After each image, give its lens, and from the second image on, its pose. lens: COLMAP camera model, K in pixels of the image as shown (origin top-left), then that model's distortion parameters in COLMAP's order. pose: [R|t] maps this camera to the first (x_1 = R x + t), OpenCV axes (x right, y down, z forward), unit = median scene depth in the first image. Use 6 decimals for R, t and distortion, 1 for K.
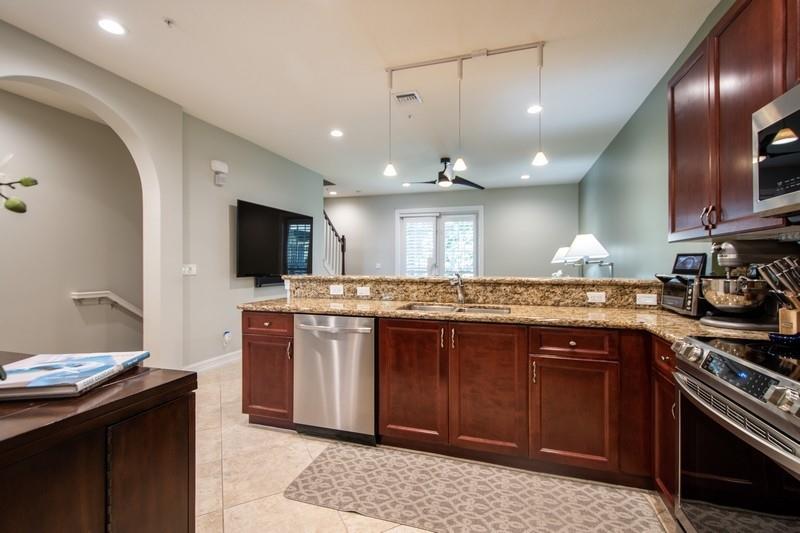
lens RADIAL K [[356.0, 0, 398.5], [0, 356.0, 268.6], [0, 0, 1]] dist [0.000904, 0.000046]
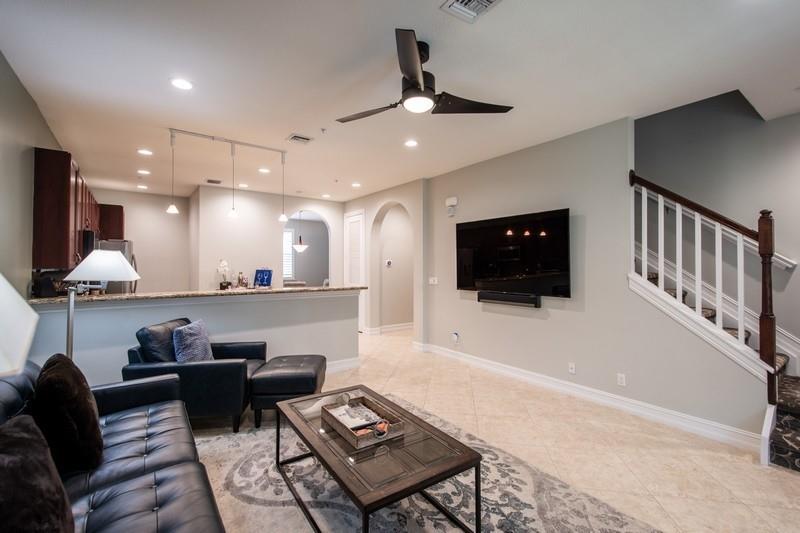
lens RADIAL K [[356.0, 0, 398.5], [0, 356.0, 268.6], [0, 0, 1]] dist [0.000904, 0.000046]
pose [[-0.585468, 0.005161, -0.810679, 0.950864], [-0.004433, 0.999944, 0.009567, -0.084941], [0.810683, 0.009195, -0.585413, 2.373326]]
